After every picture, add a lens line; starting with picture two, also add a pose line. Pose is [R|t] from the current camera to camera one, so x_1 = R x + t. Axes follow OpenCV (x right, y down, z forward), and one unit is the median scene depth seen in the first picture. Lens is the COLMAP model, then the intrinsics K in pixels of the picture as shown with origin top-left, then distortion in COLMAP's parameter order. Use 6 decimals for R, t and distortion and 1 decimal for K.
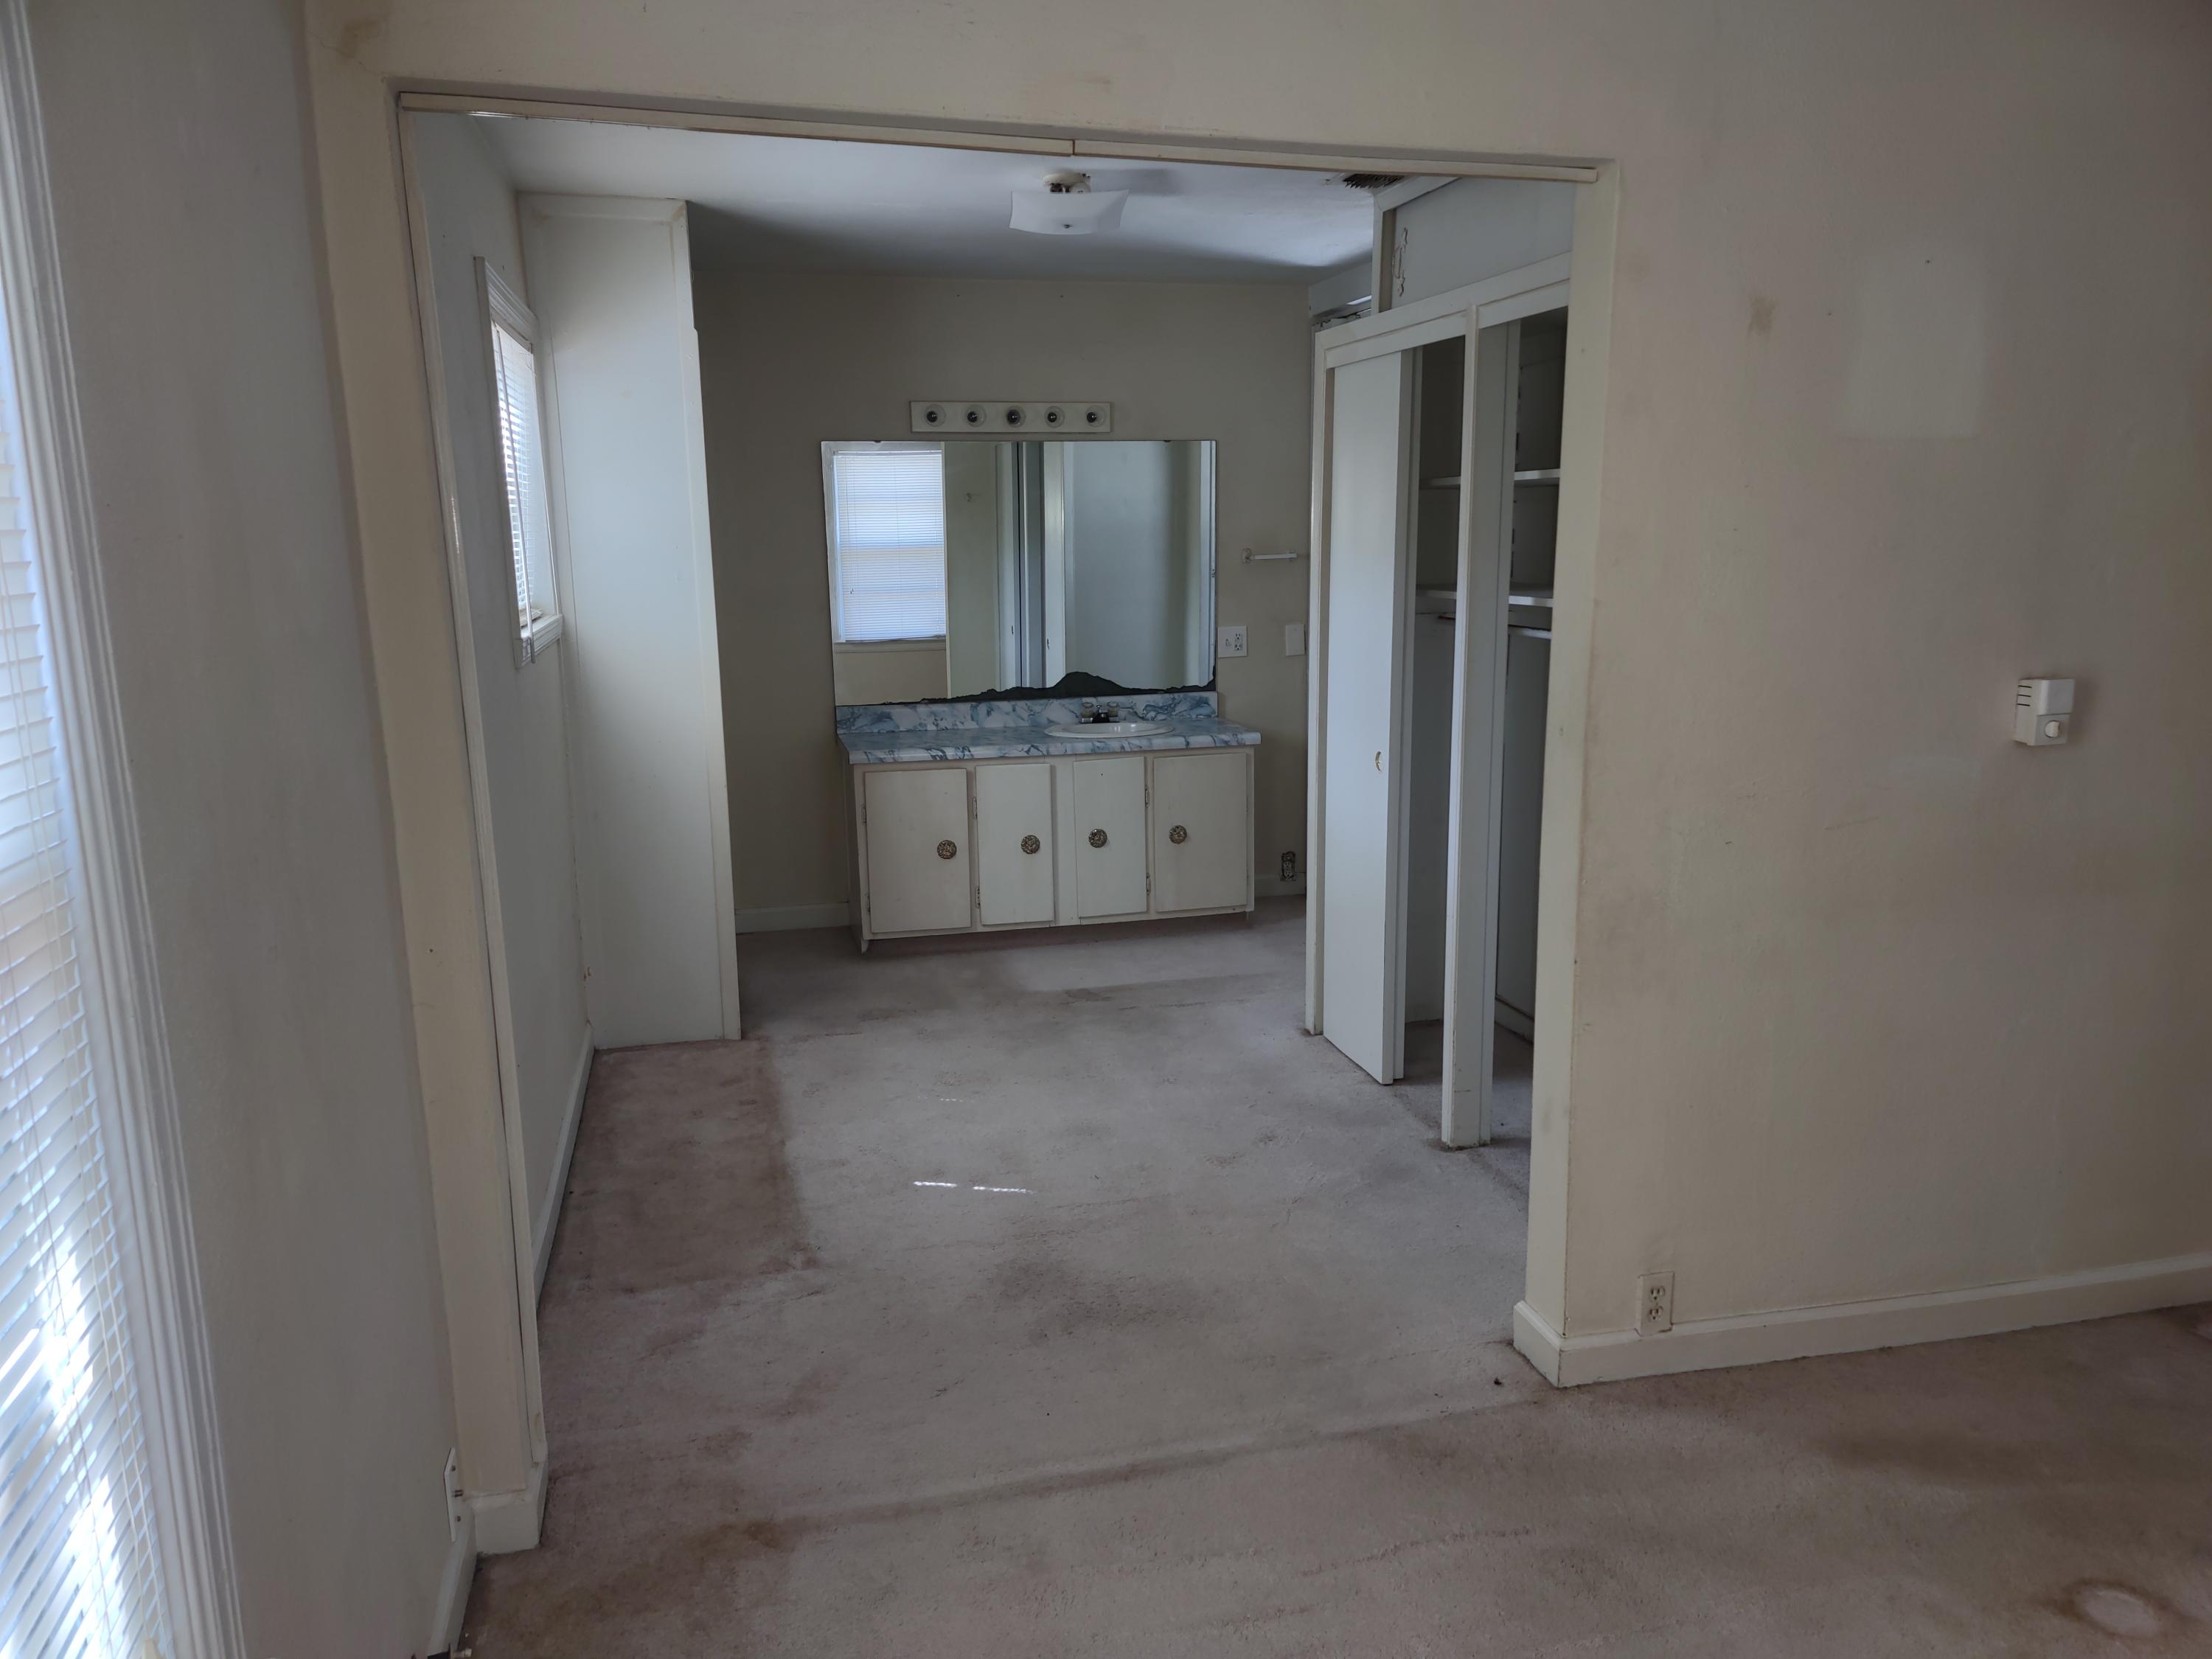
lens RADIAL K [[1571.1, 0, 1106.0], [0, 1571.1, 829.5], [0, 0, 1]] dist [0.082669, -0.000906]
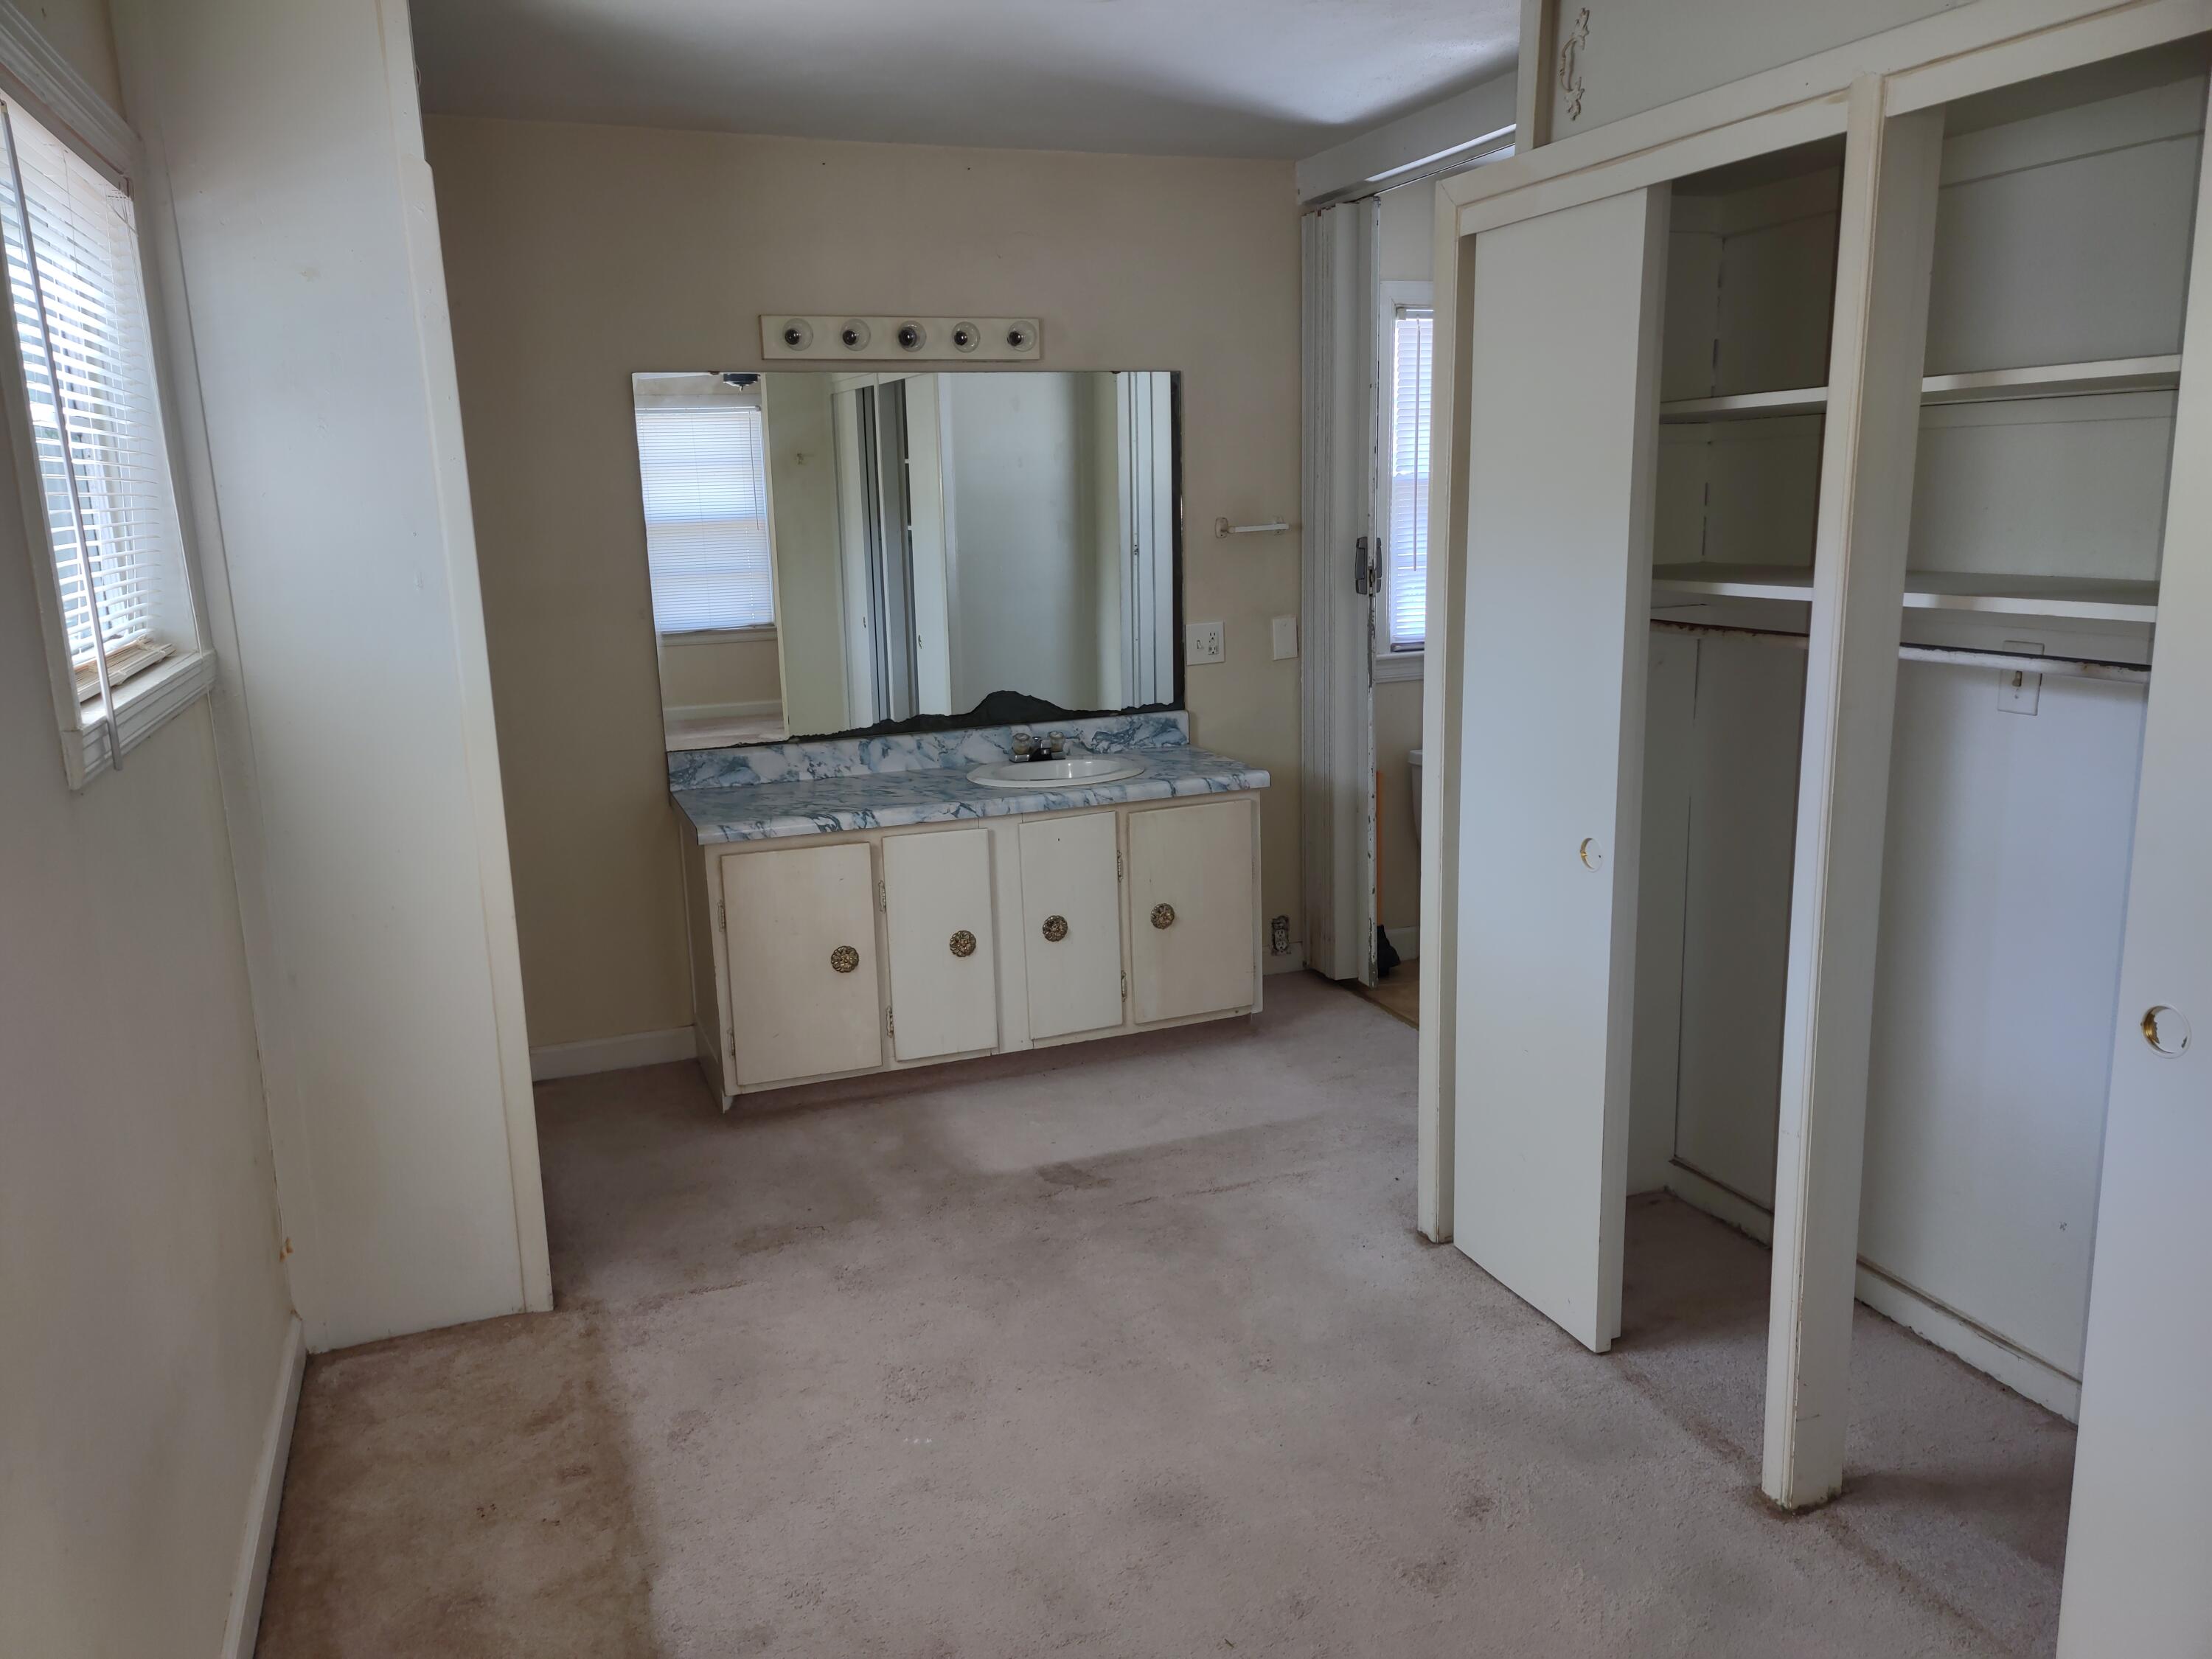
lens RADIAL K [[1655.6, 0, 1115.2], [0, 1655.6, 832.4], [0, 0, 1]] dist [0.054597, -0.004782]
pose [[0.992488, -0.038479, 0.116134, -0.065474], [0.037100, 0.999213, 0.014018, -0.048880], [-0.116582, -0.009604, 0.993135, 0.260027]]
